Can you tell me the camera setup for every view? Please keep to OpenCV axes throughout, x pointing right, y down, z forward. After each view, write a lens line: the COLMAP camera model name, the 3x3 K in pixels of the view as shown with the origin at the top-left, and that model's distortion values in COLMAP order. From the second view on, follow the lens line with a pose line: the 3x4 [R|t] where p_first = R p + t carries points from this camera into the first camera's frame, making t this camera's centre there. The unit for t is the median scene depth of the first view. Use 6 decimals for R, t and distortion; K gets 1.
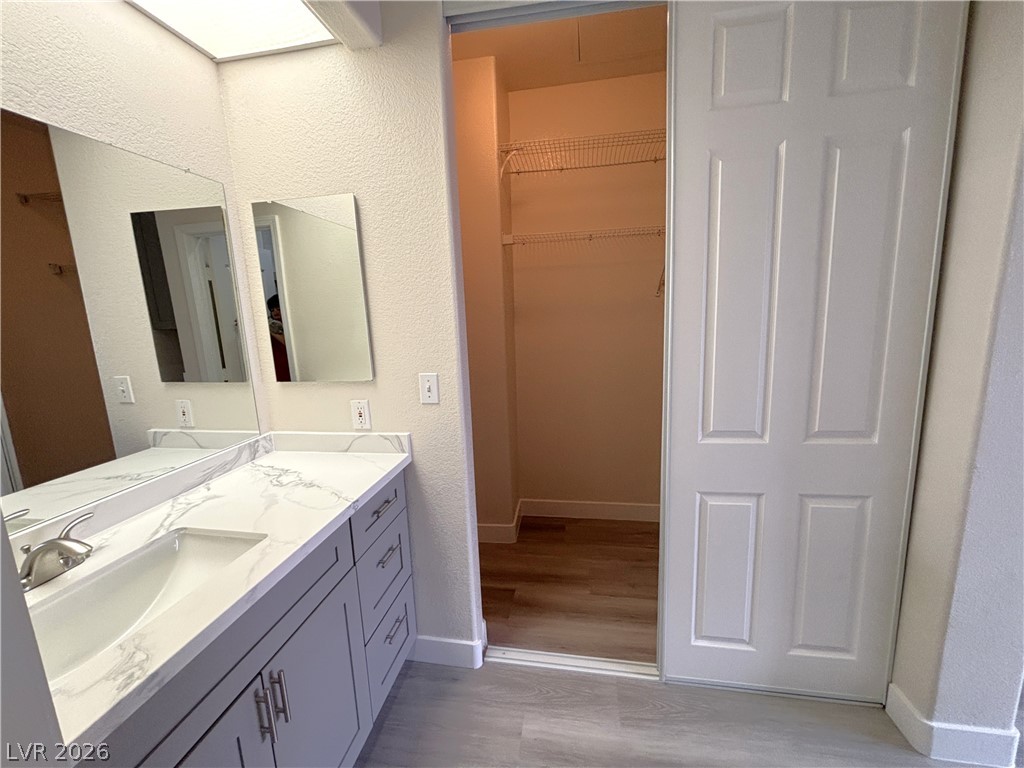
lens RADIAL K [[410.7, 0, 513.1], [0, 410.7, 385.5], [0, 0, 1]] dist [0.000573, 0.000710]
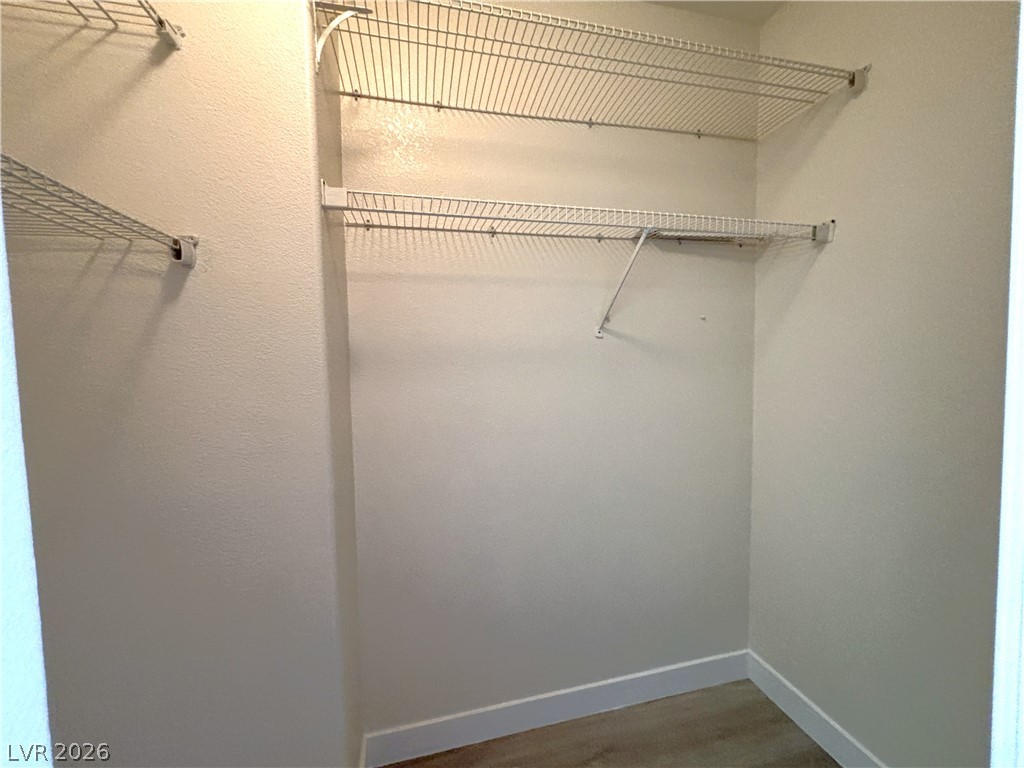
lens RADIAL K [[410.7, 0, 513.1], [0, 410.7, 385.5], [0, 0, 1]] dist [0.000573, 0.000710]
pose [[0.923151, -0.006145, 0.384390, -0.006279], [0.059891, 0.989963, -0.128008, -0.075298], [-0.379745, 0.141193, 0.914253, 0.504565]]
